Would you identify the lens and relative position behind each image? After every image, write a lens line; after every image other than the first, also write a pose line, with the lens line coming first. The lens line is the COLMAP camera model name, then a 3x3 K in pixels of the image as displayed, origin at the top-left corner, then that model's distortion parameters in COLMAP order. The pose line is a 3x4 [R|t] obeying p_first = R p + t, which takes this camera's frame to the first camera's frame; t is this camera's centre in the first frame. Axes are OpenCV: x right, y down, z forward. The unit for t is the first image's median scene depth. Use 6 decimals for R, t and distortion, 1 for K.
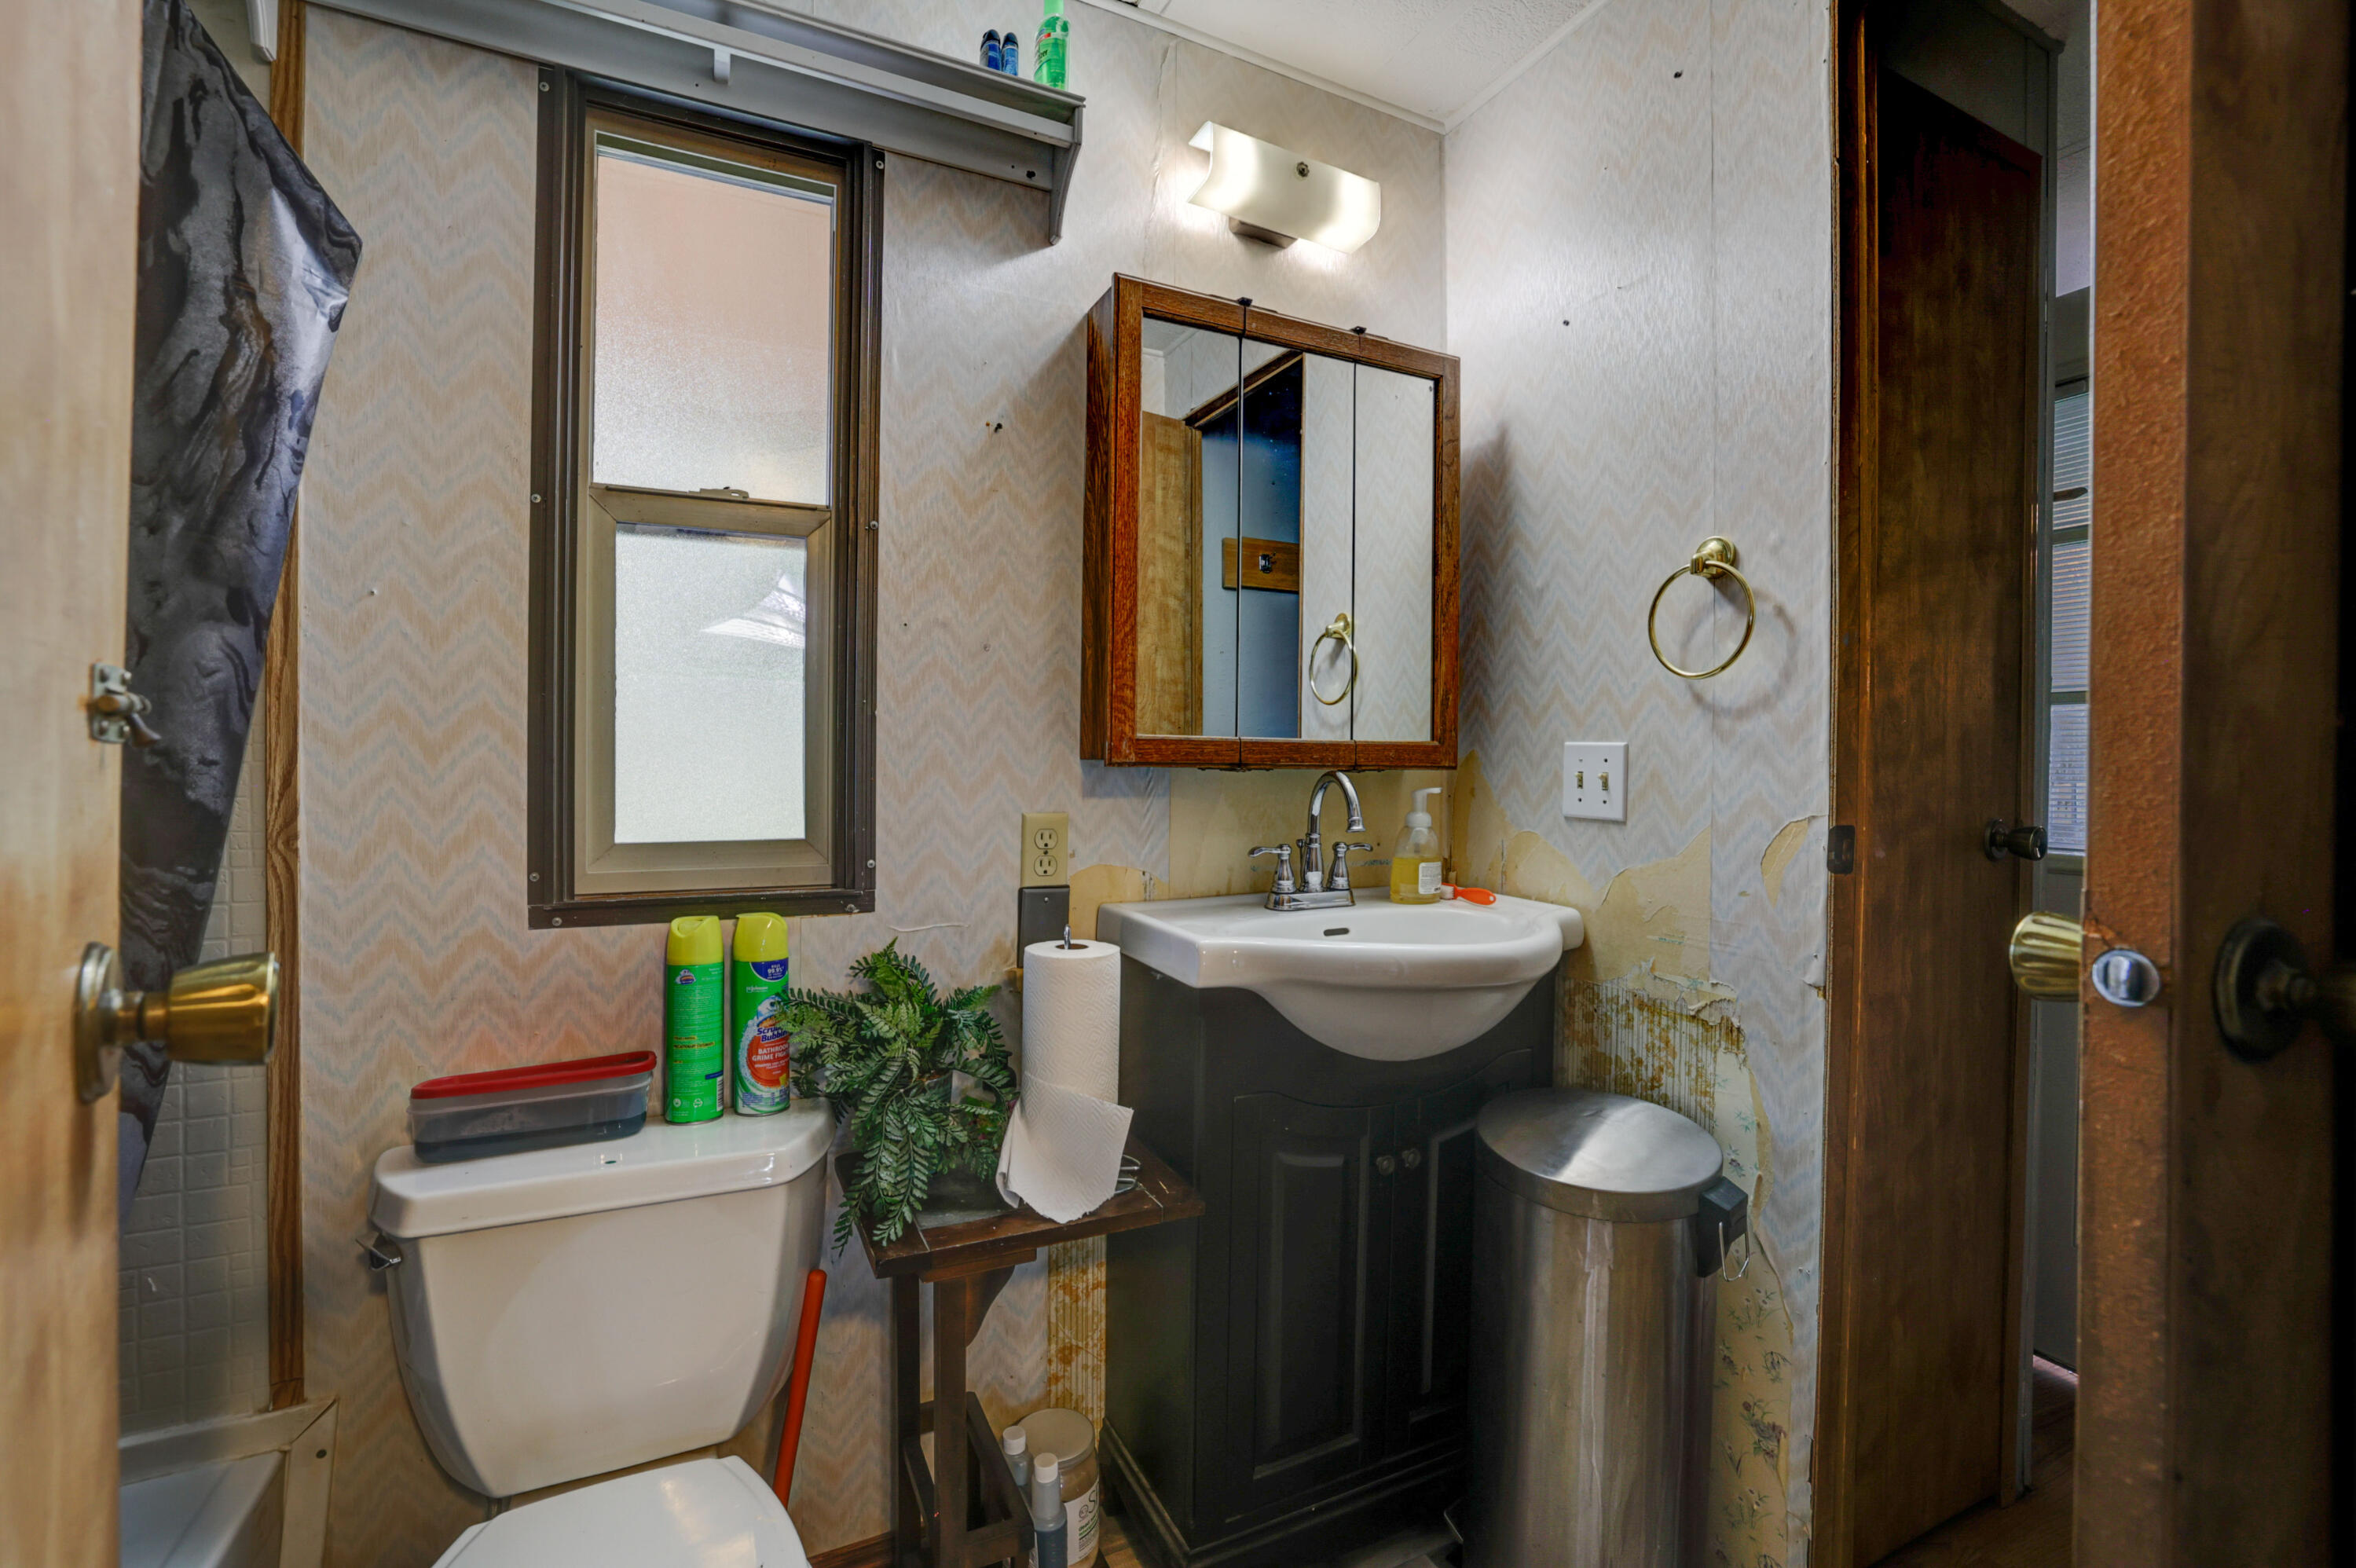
lens RADIAL K [[1012.7, 0, 1179.3], [0, 1012.7, 777.5], [0, 0, 1]] dist [-0.035177, 0.011262]
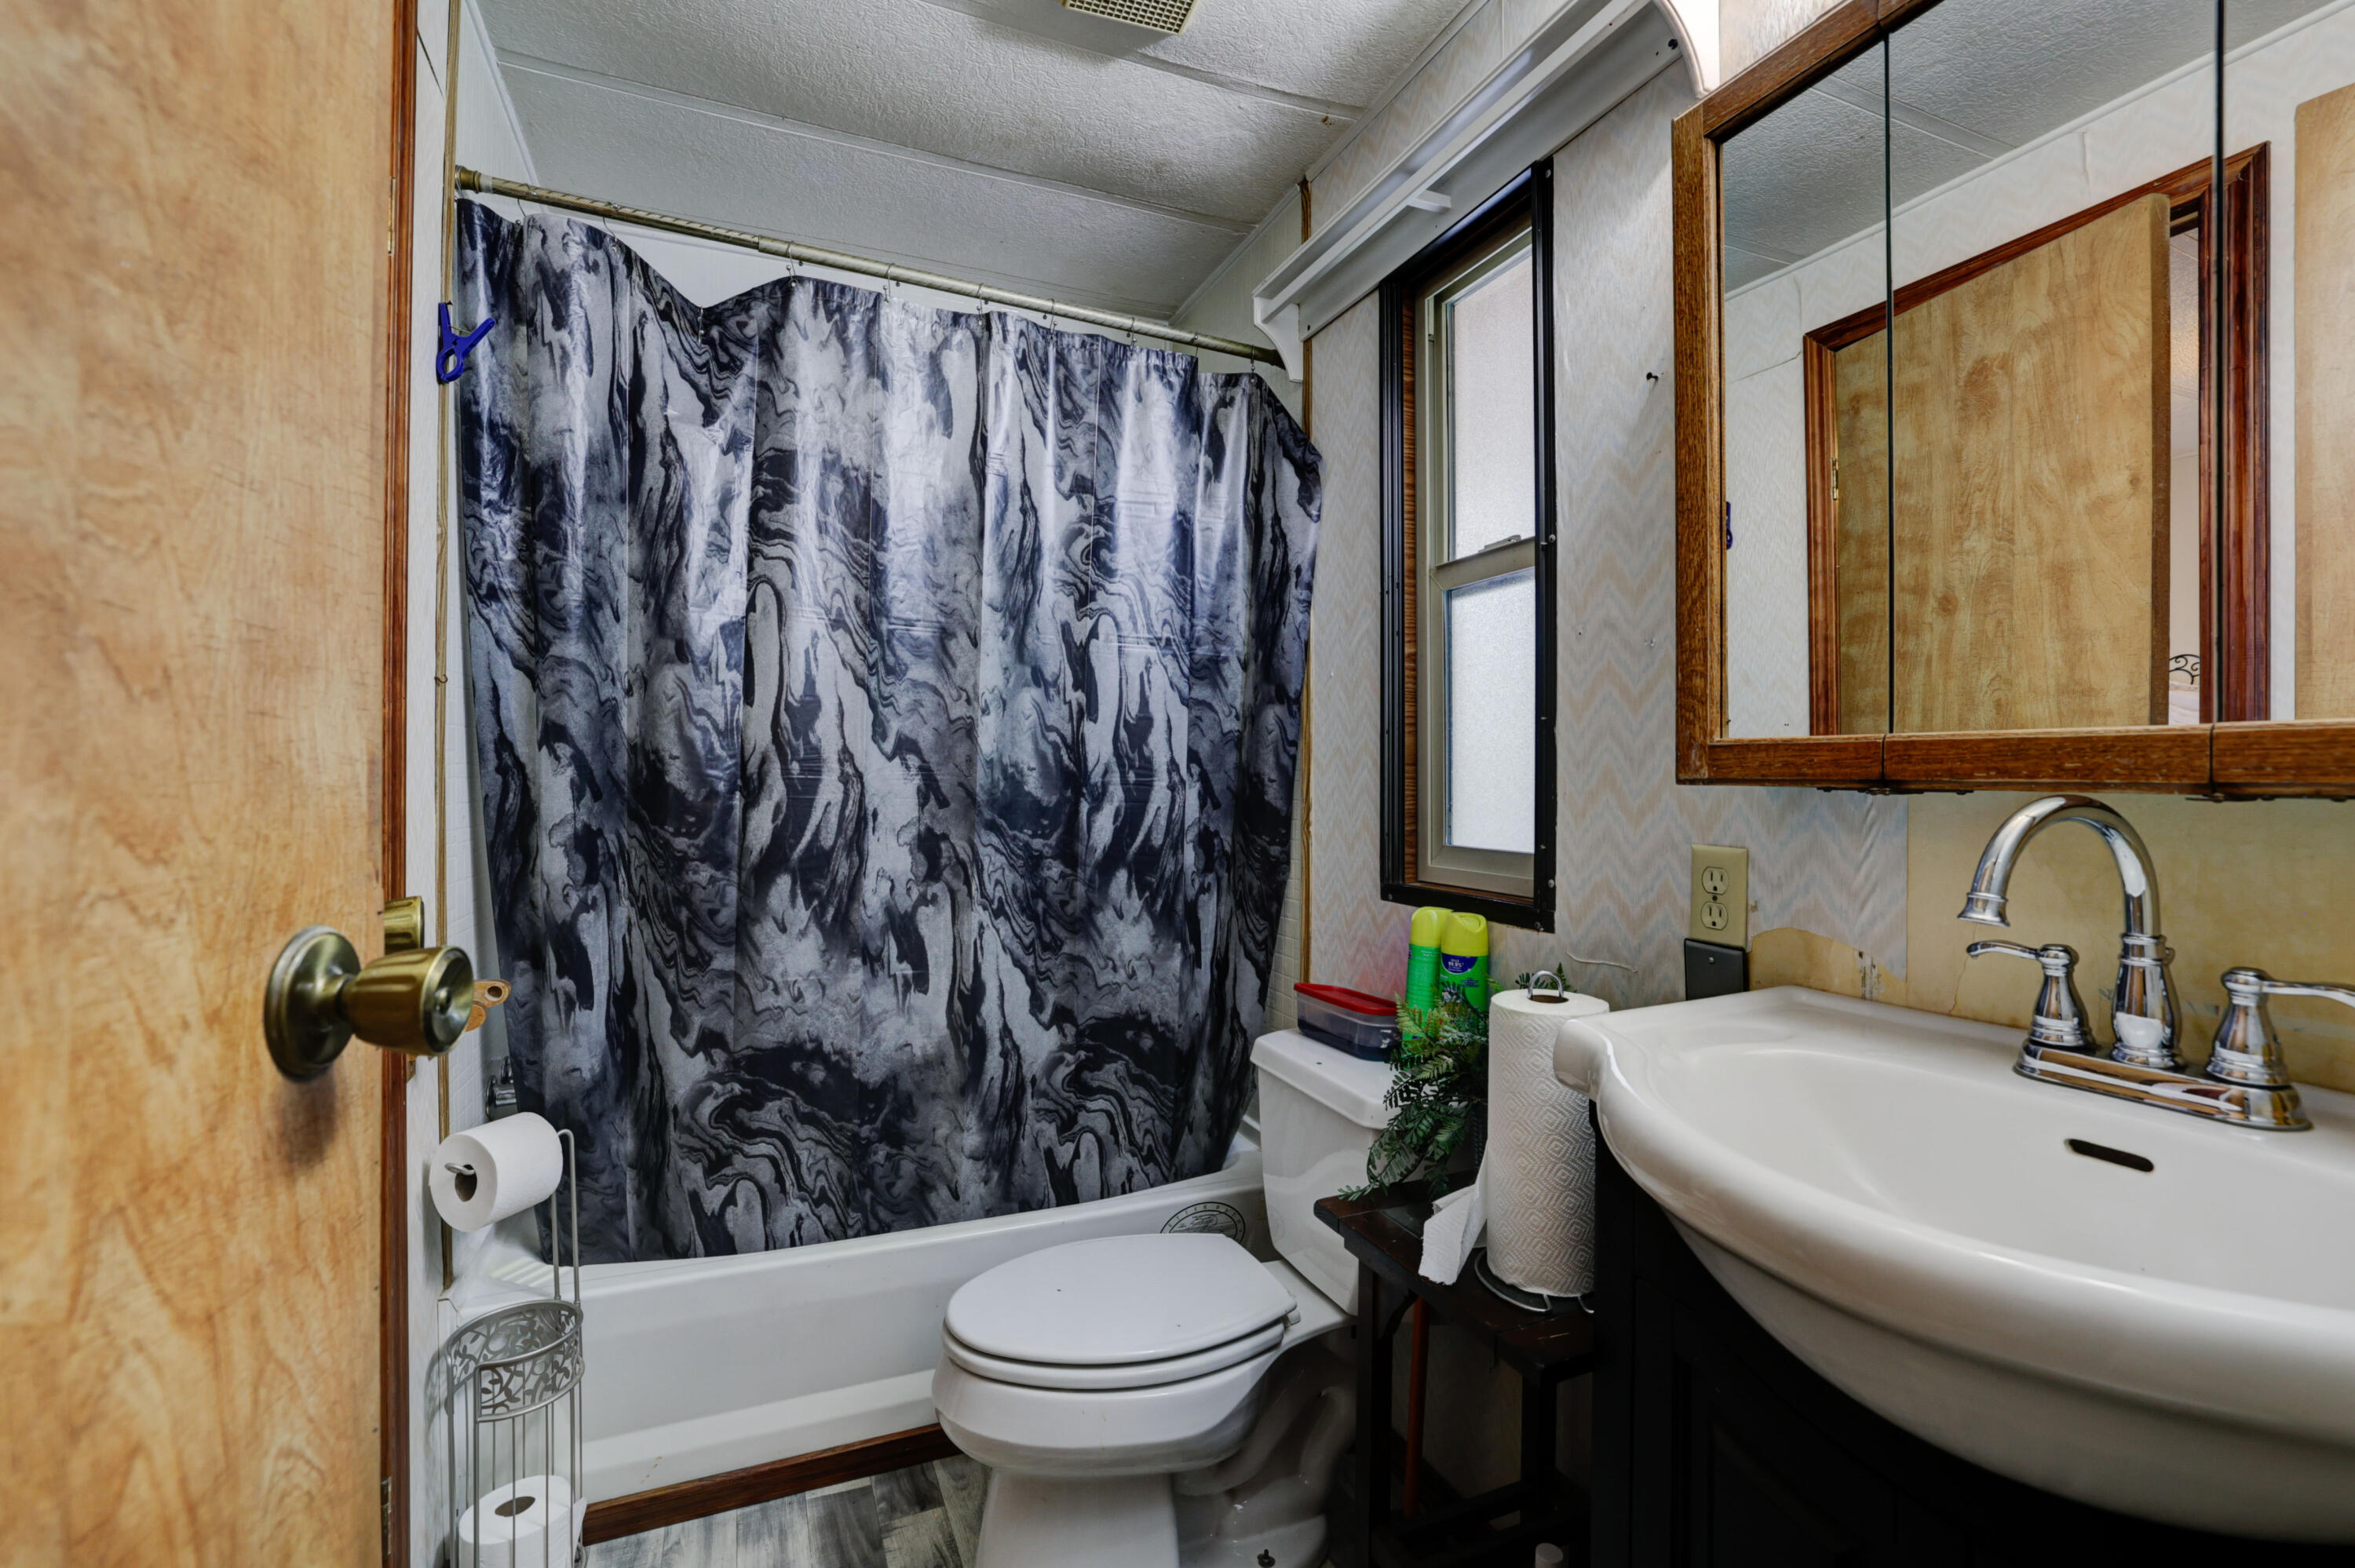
lens RADIAL K [[1012.2, 0, 1178.3], [0, 1012.2, 776.2], [0, 0, 1]] dist [-0.035177, 0.011262]
pose [[-0.047022, -0.008067, -0.998861, 0.672272], [-0.014169, 0.999872, -0.007408, -0.006178], [0.998793, 0.013805, -0.047131, 0.667777]]
